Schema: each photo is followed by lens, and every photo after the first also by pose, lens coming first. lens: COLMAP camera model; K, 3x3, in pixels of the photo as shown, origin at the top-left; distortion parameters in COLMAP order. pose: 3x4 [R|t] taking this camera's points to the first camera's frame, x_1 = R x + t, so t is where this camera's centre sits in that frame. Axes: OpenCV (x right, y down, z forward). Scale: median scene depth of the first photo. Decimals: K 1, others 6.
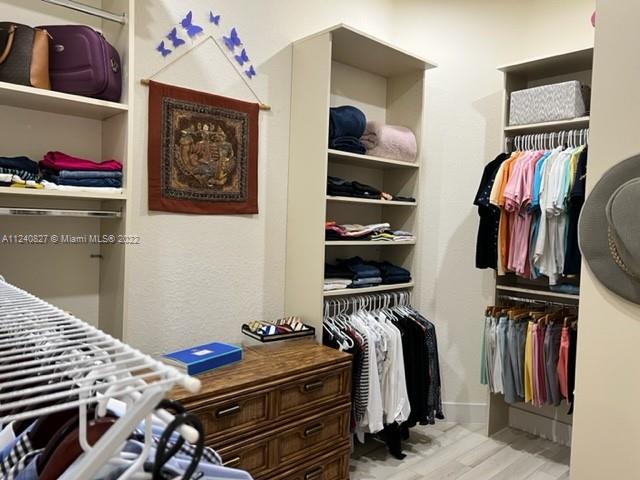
lens RADIAL K [[478.2, 0, 319.9], [0, 478.2, 239.0], [0, 0, 1]] dist [0.014571, 0.005220]
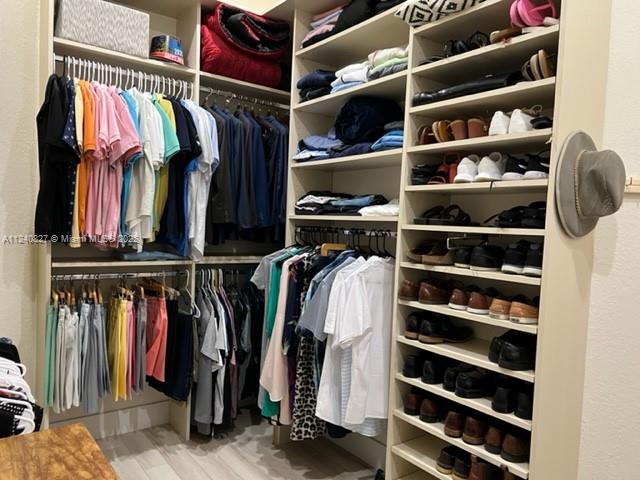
lens RADIAL K [[478.2, 0, 320.0], [0, 478.2, 242.9], [0, 0, 1]] dist [0.014571, 0.005220]
pose [[0.105802, -0.070890, 0.991857, -0.312271], [-0.000504, 0.997452, 0.071344, 0.017898], [-0.994387, -0.008048, 0.105496, 0.573711]]
